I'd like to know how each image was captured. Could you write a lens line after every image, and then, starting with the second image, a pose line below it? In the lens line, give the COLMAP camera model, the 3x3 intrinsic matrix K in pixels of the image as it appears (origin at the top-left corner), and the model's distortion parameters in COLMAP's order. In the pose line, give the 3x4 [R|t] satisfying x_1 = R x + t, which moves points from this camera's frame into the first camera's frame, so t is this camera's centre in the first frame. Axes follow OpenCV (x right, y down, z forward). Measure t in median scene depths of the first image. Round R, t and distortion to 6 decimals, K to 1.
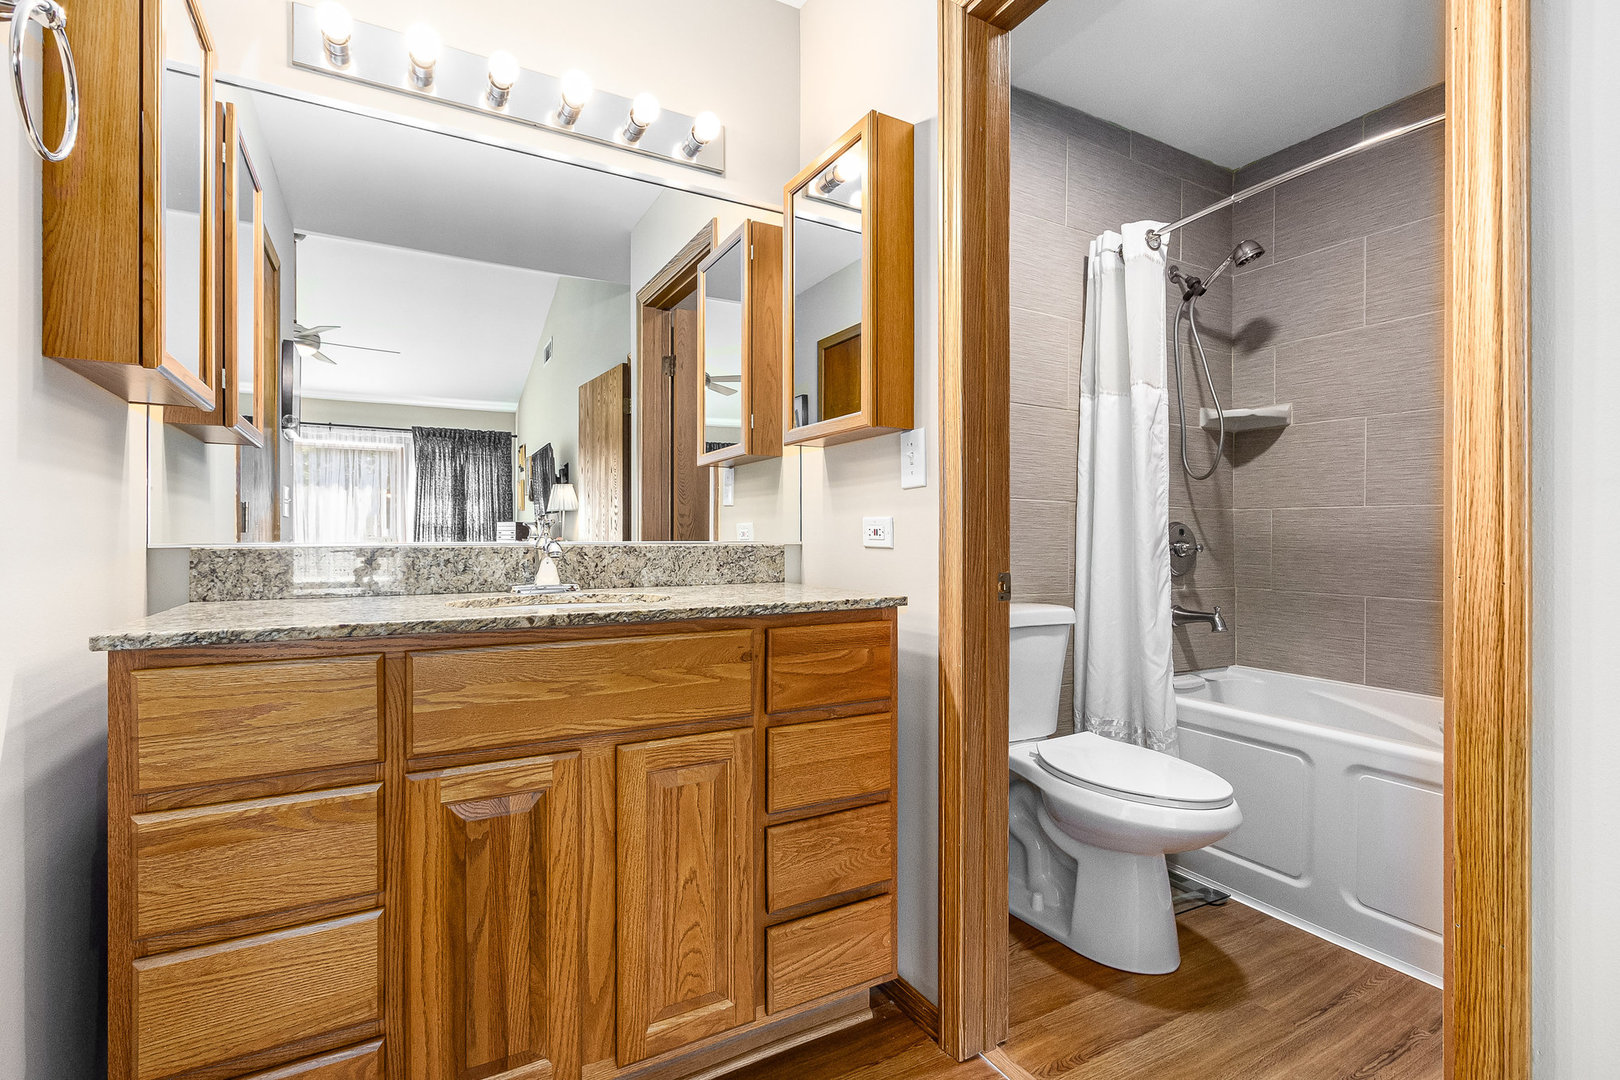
lens RADIAL K [[748.1, 0, 808.3], [0, 748.1, 536.3], [0, 0, 1]] dist [0.009949, 0.000102]
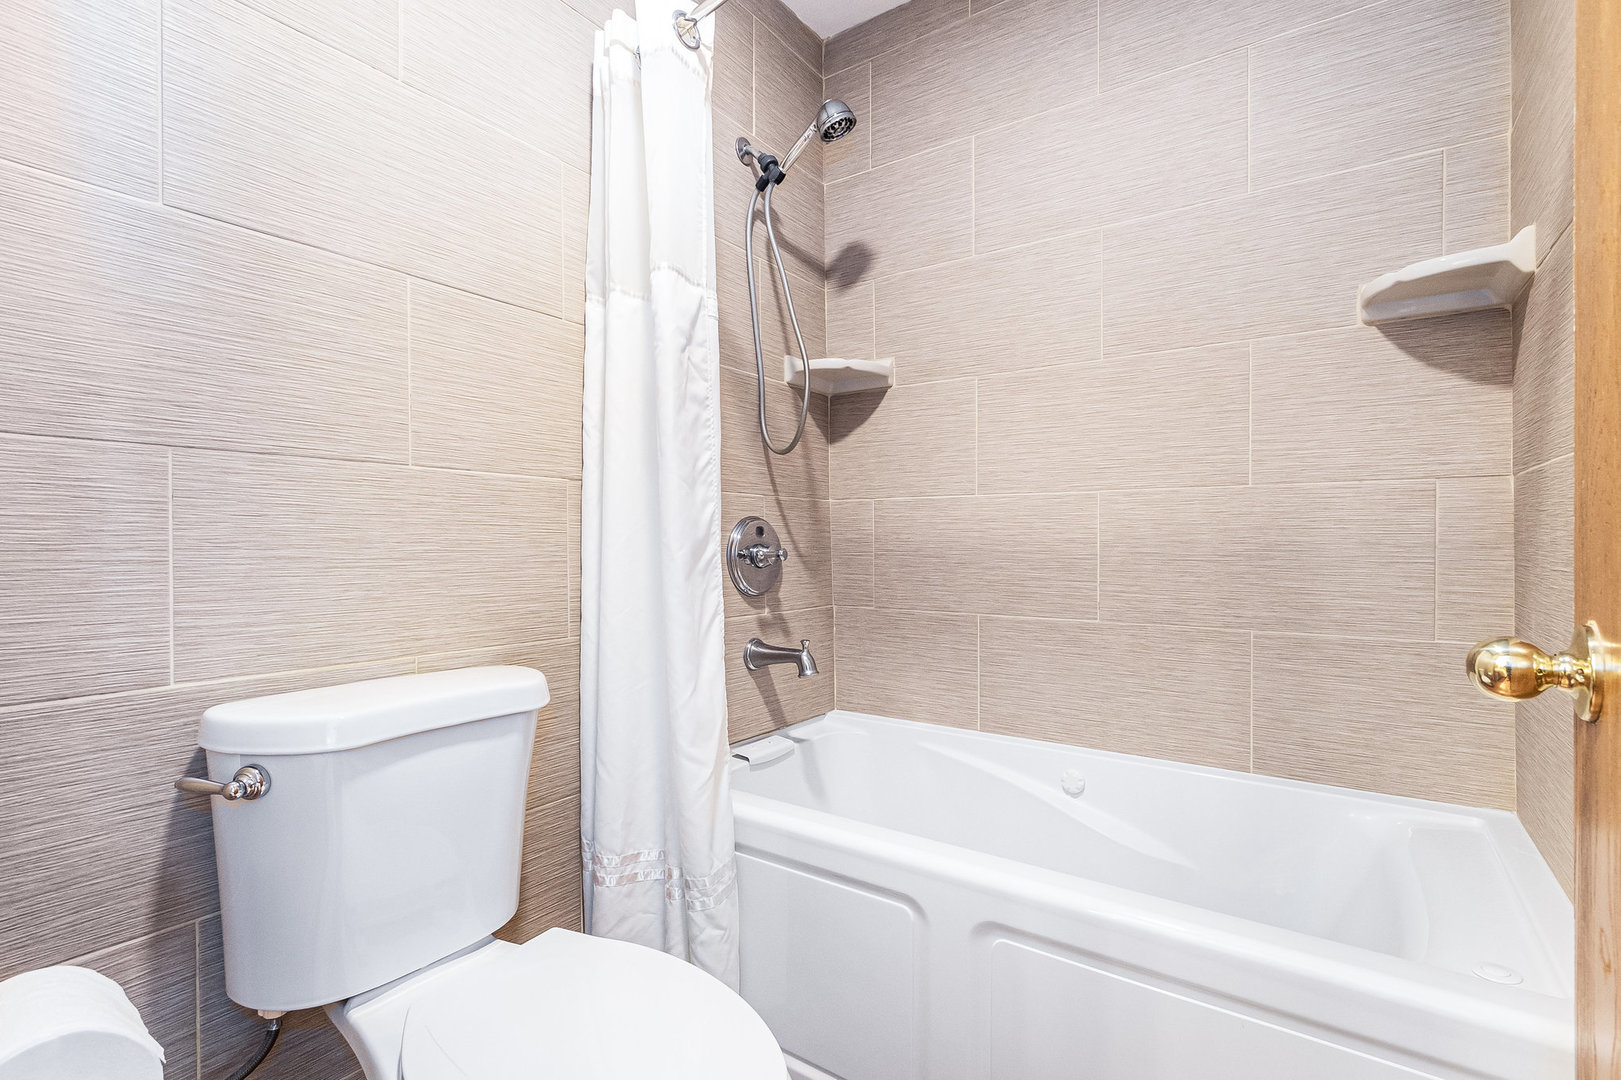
lens RADIAL K [[748.5, 0, 808.8], [0, 748.5, 536.3], [0, 0, 1]] dist [0.009949, 0.000102]
pose [[0.901040, -0.010071, 0.433619, 0.246784], [0.012142, 0.999924, -0.002009, 0.000819], [-0.433565, 0.007075, 0.901094, 0.373335]]
